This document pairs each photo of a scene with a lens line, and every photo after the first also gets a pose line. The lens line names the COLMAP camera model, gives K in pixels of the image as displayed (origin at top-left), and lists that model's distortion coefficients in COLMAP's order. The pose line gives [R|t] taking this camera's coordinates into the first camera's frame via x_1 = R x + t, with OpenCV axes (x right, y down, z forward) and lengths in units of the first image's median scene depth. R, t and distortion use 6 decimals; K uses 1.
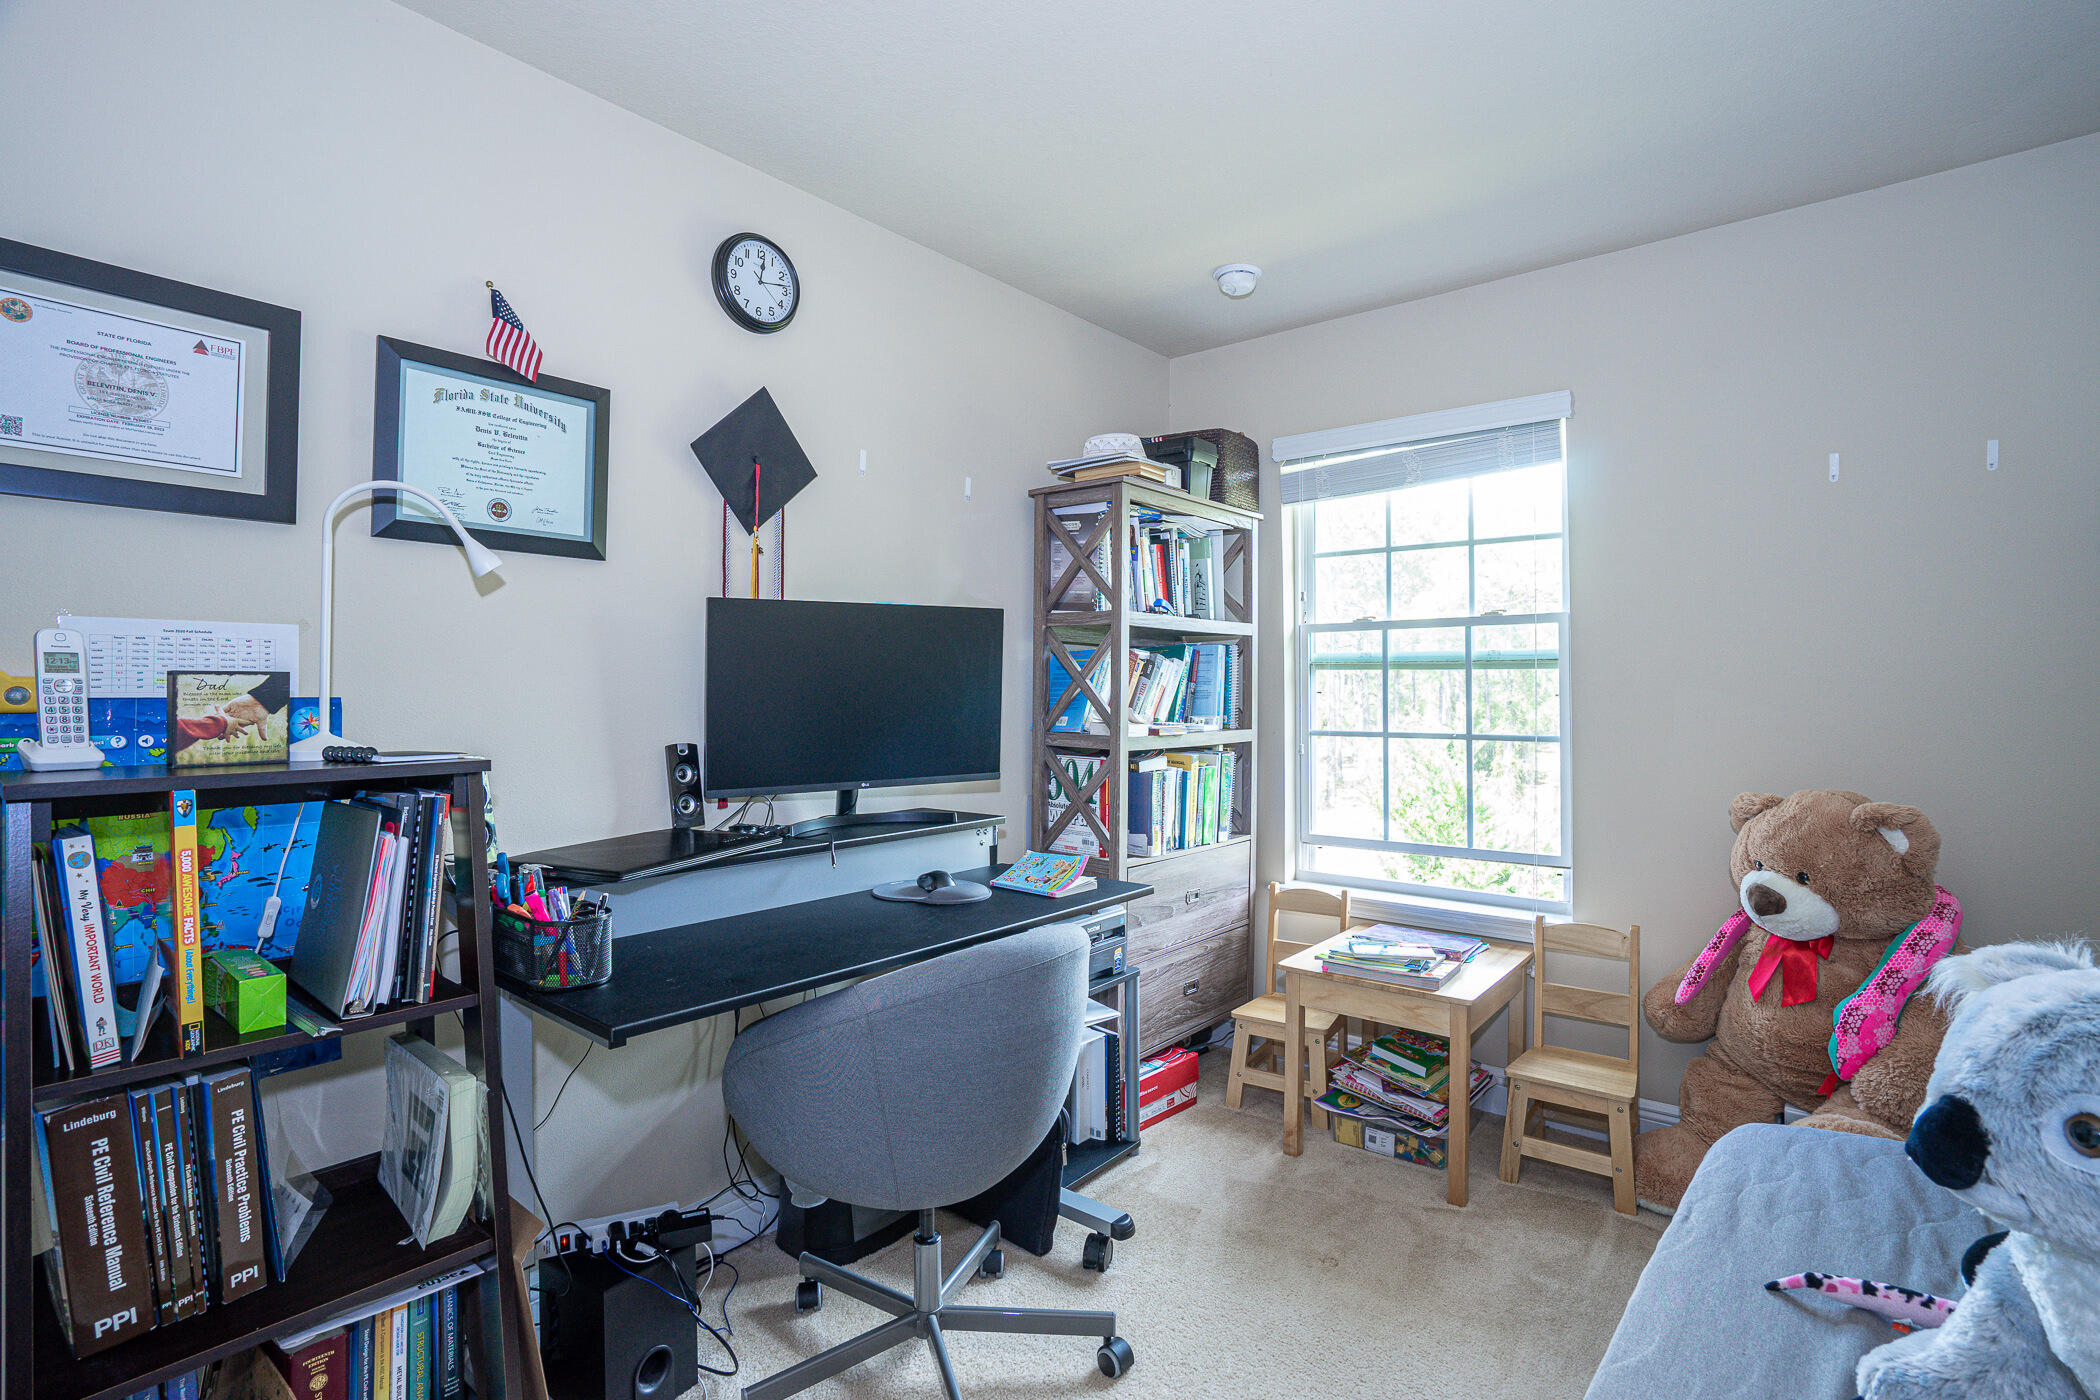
lens RADIAL K [[994.2, 0, 1054.2], [0, 994.2, 679.7], [0, 0, 1]] dist [-0.037526, 0.016167]
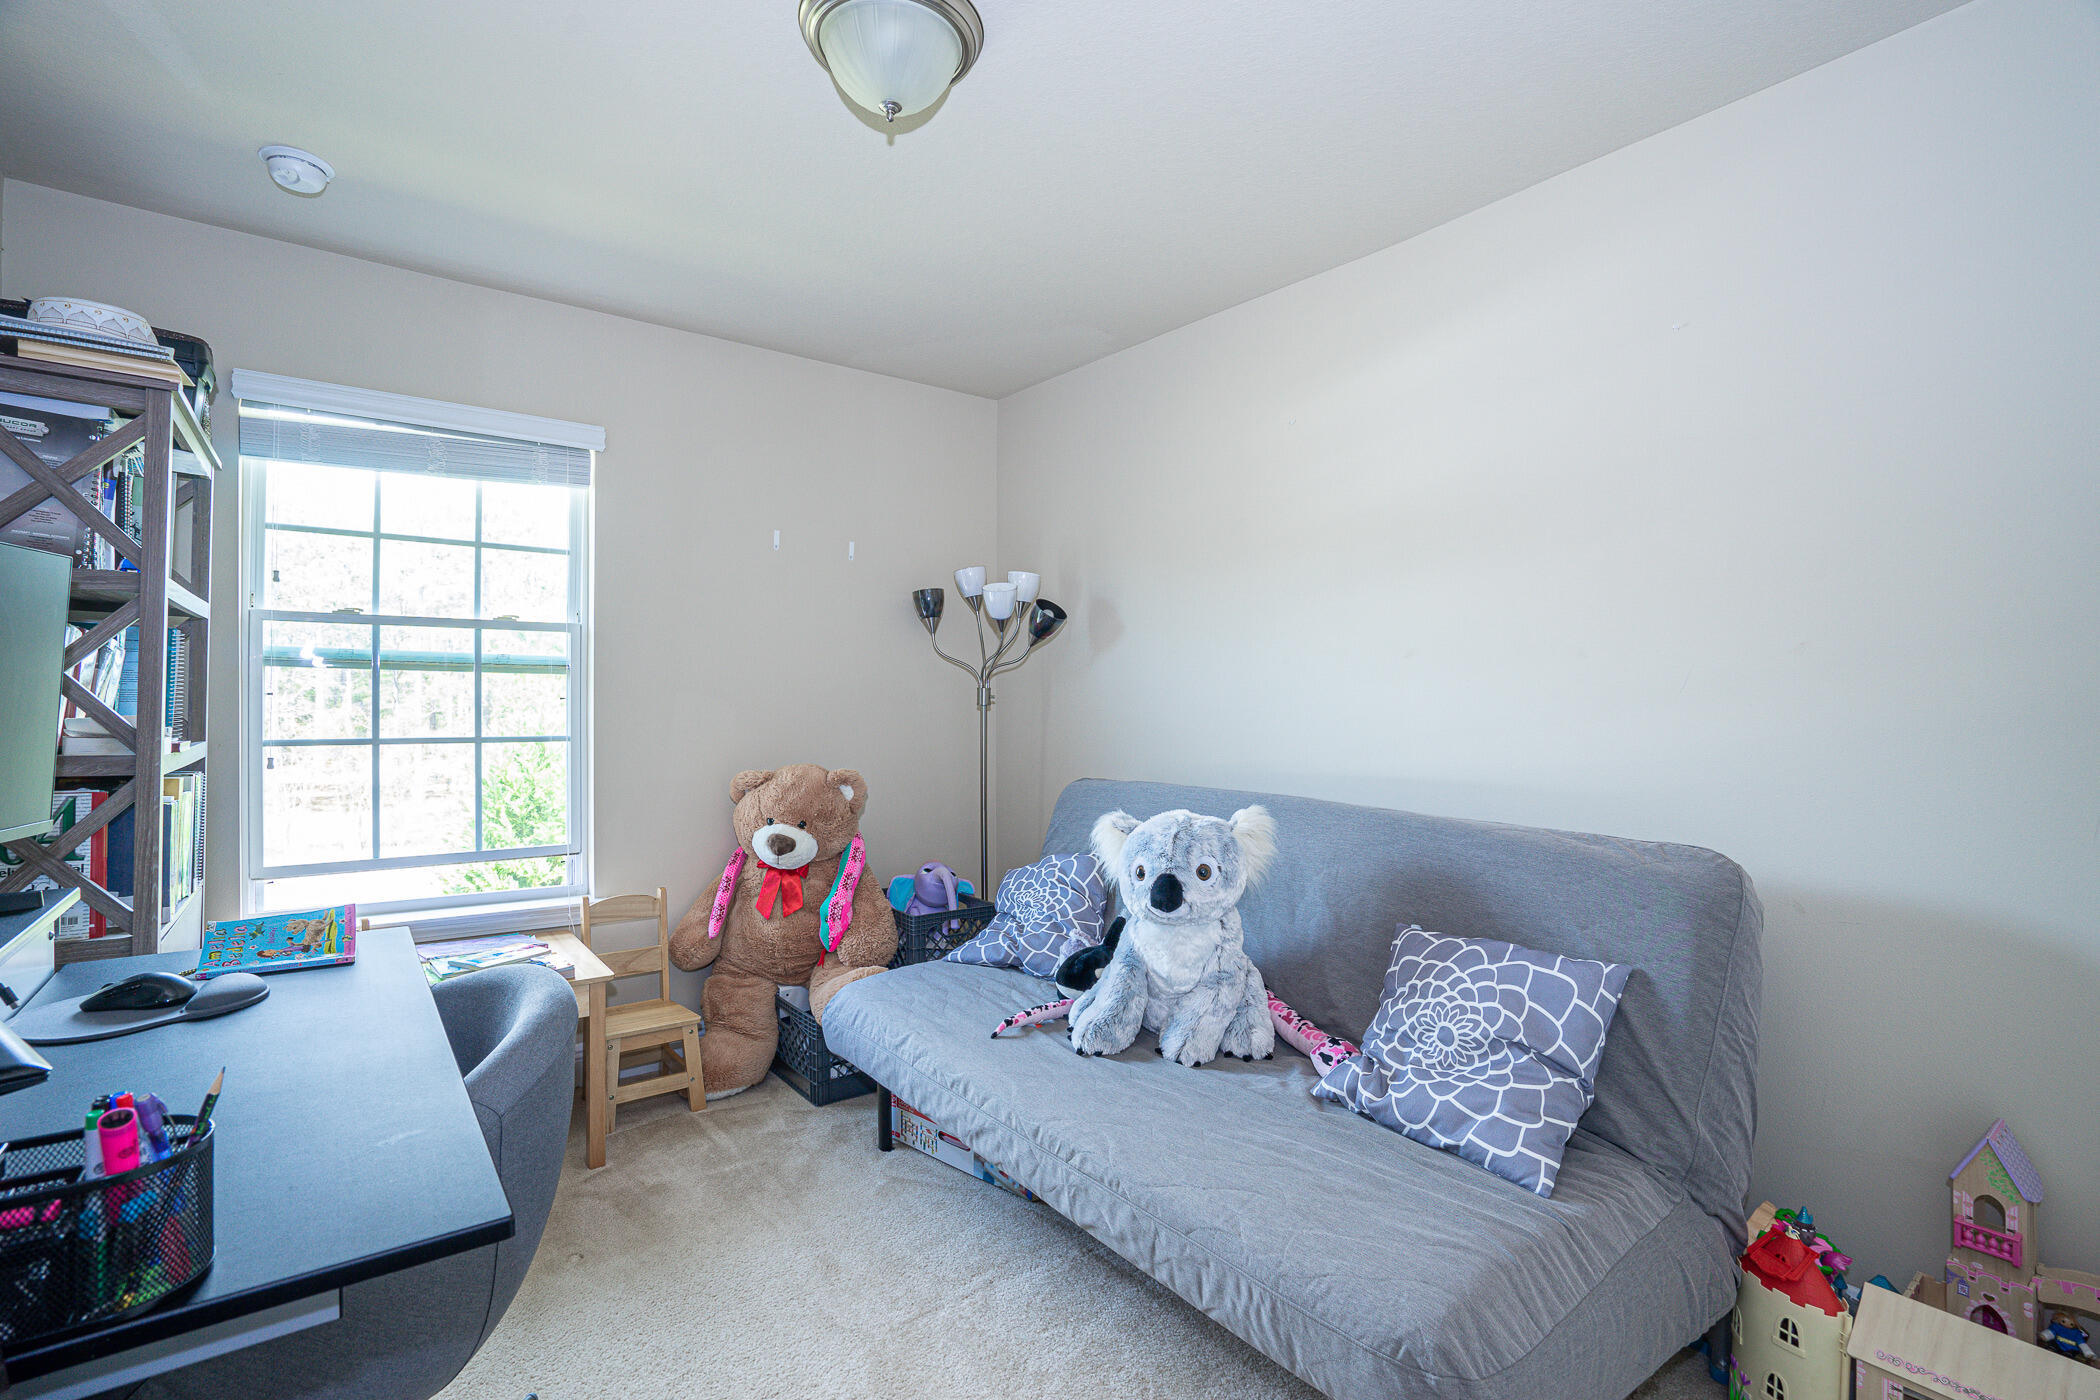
lens RADIAL K [[994.2, 0, 1055.3], [0, 994.2, 707.0], [0, 0, 1]] dist [-0.037526, 0.016167]
pose [[0.224532, -0.004515, 0.974456, -0.454068], [-0.019533, 0.999767, 0.009133, 0.004484], [-0.974271, -0.021085, 0.224392, 0.231970]]
